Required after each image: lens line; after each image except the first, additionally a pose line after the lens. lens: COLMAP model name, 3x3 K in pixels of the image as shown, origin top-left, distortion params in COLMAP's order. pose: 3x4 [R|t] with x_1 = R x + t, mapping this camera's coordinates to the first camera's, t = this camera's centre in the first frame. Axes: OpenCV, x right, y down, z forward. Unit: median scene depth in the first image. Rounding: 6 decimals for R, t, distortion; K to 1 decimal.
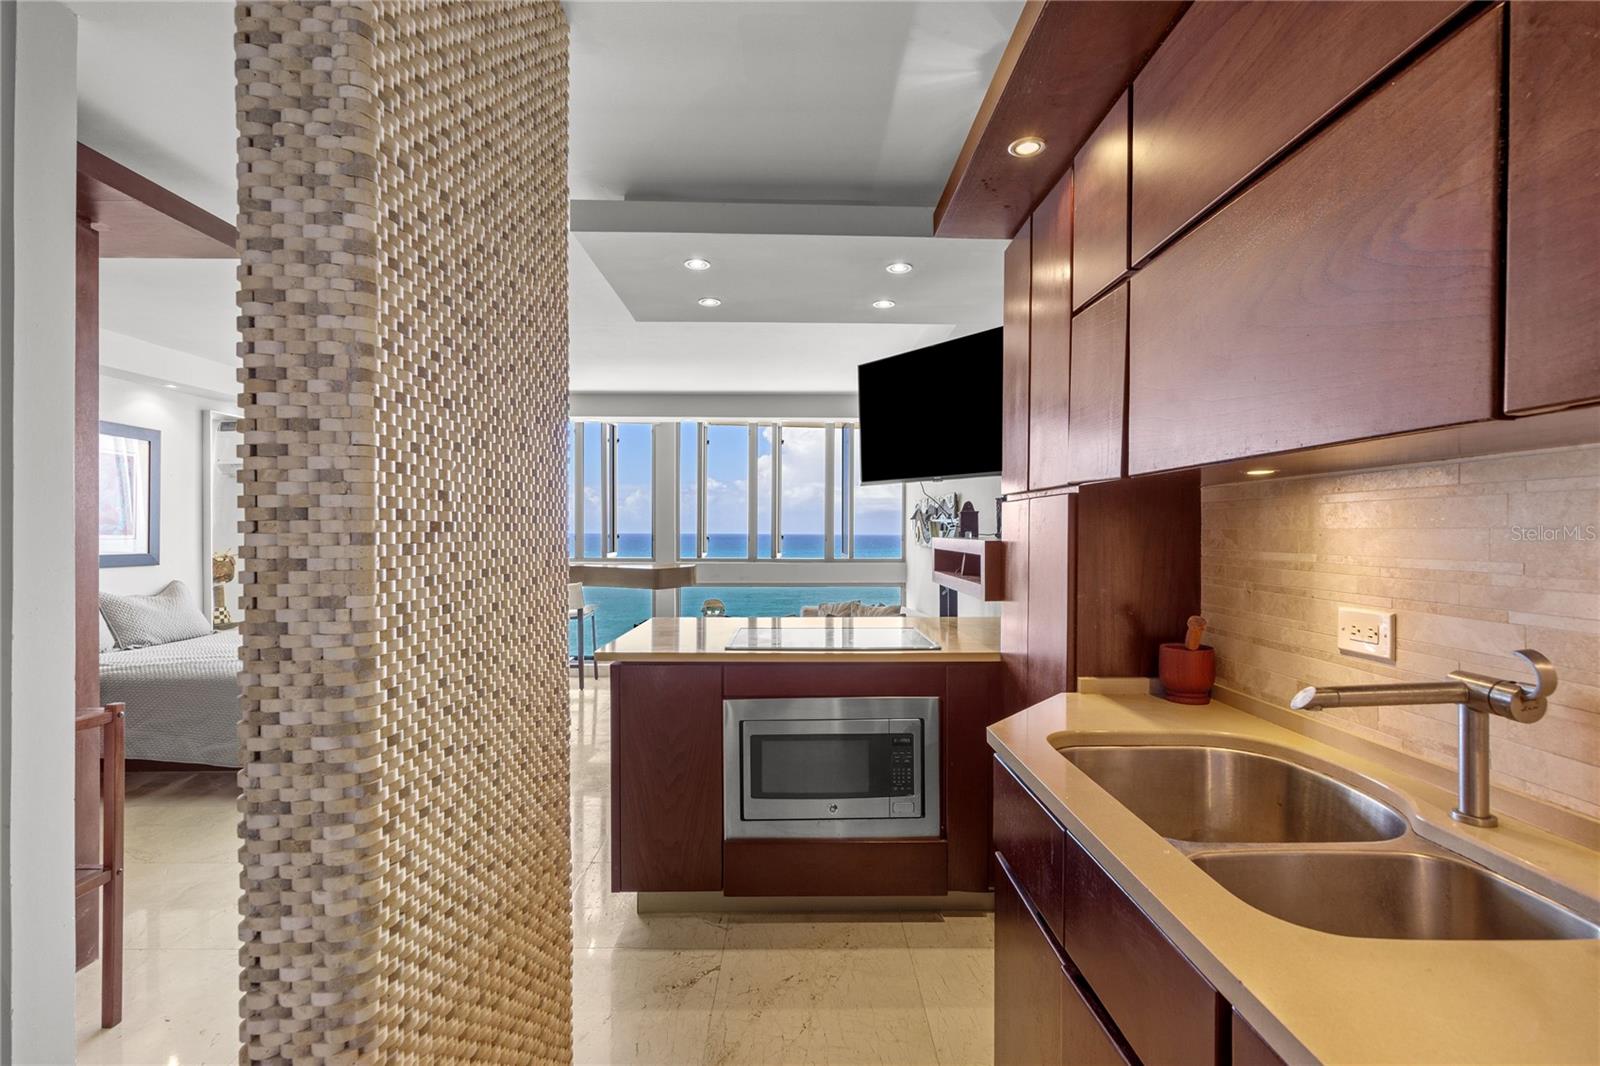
lens RADIAL K [[726.6, 0, 800.6], [0, 726.6, 531.9], [0, 0, 1]] dist [-0.015386, 0.000781]
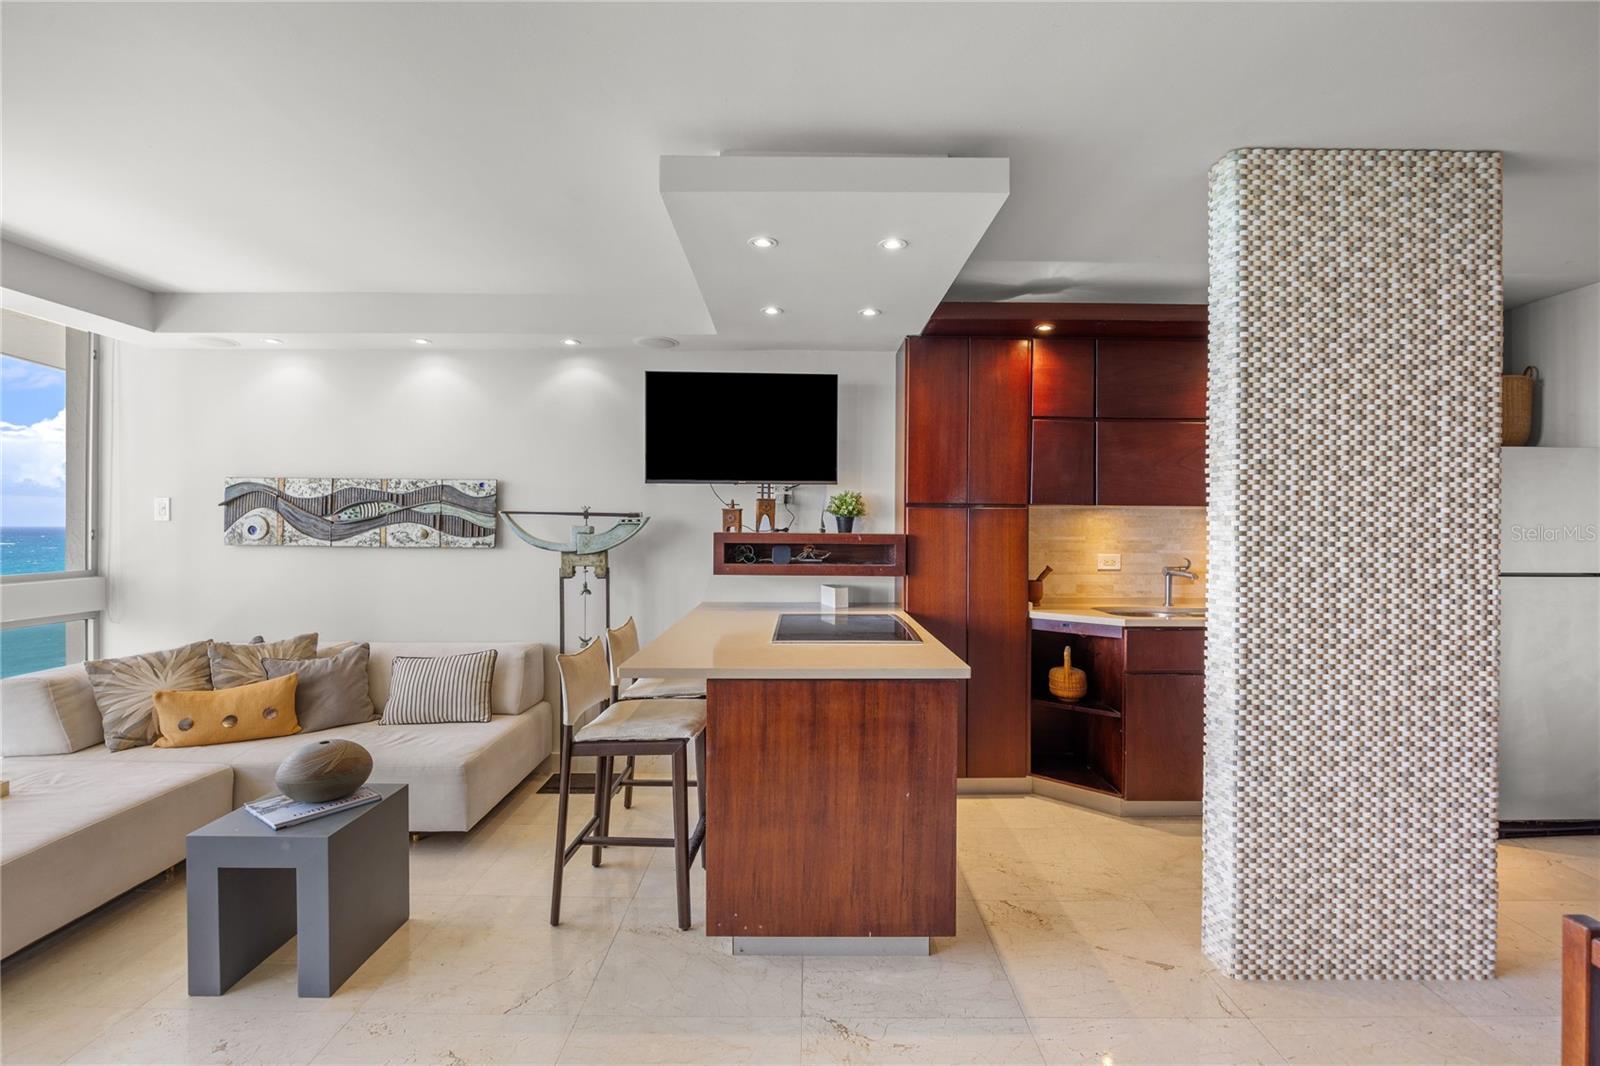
lens RADIAL K [[700.5, 0, 803.6], [0, 700.5, 525.8], [0, 0, 1]] dist [-0.013613, 0.000982]
pose [[-0.004120, 0.000467, 0.999991, -1.115061], [-0.004401, 0.999990, -0.000485, -0.003037], [-0.999982, -0.004403, -0.004117, 1.193863]]
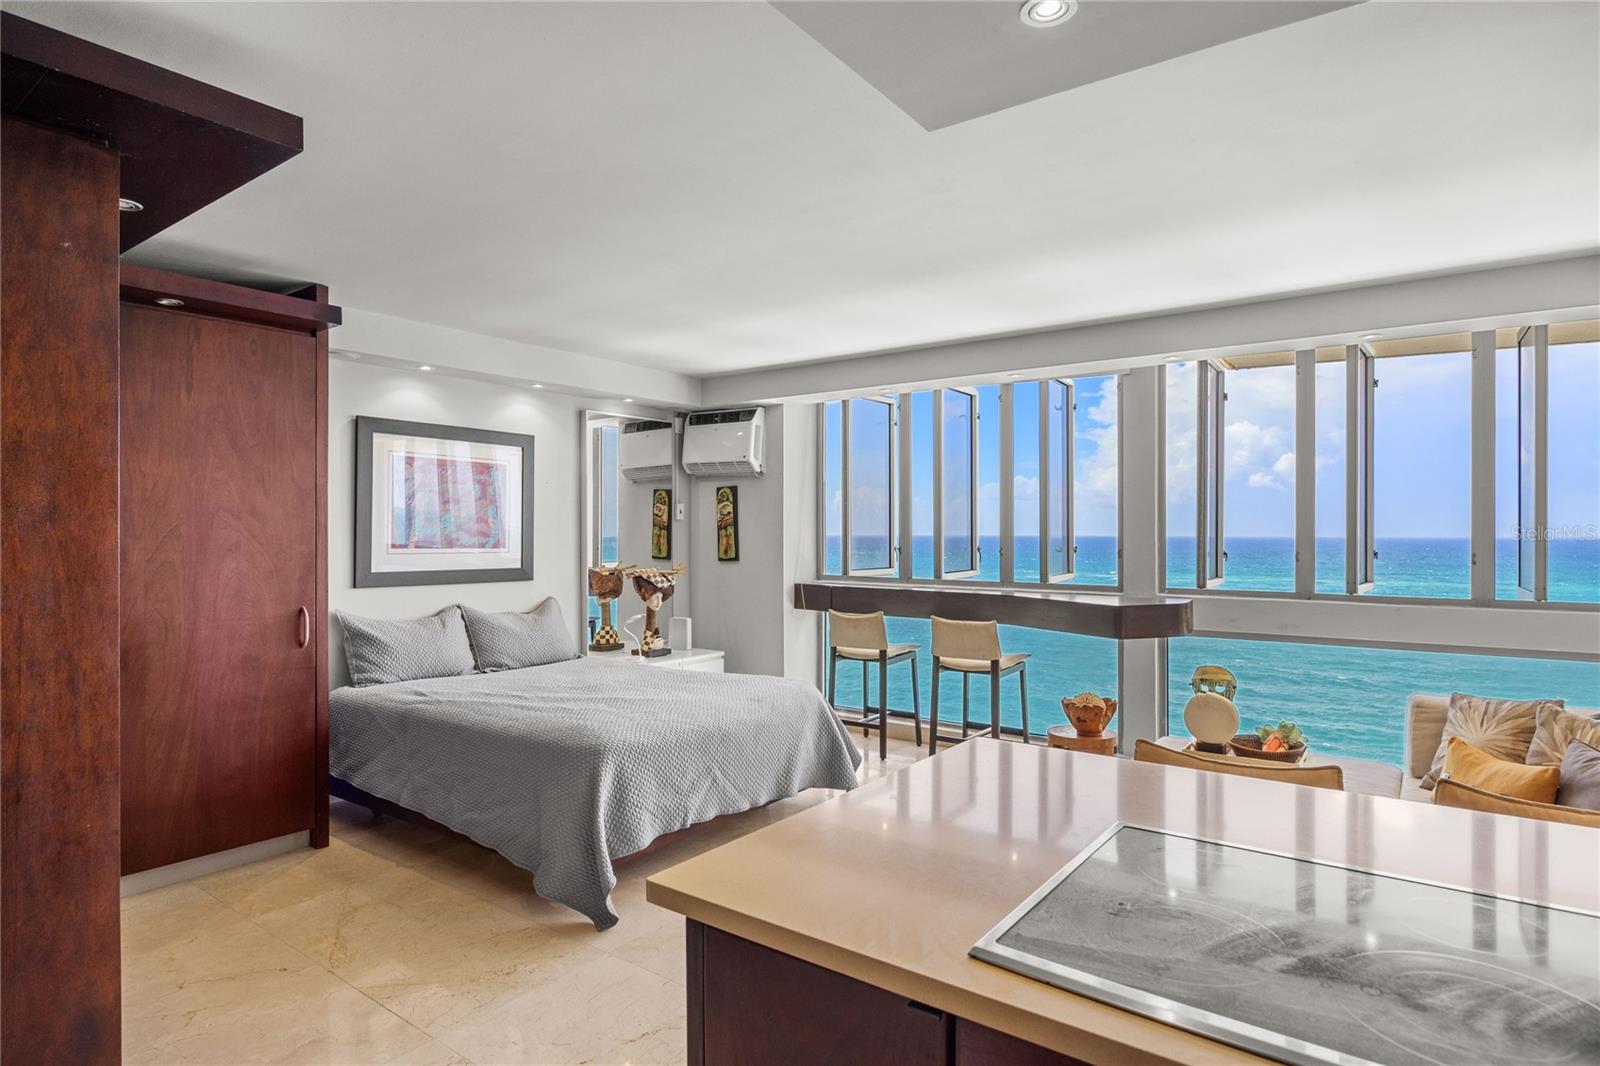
lens RADIAL K [[868.9, 0, 800.4], [0, 868.9, 536.3], [0, 0, 1]] dist [-0.007684, 0.001229]
pose [[0.803106, 0.002953, -0.595829, 0.053464], [-0.000413, 0.999990, 0.004400, -0.026249], [0.595836, -0.003287, 0.803099, 0.656737]]
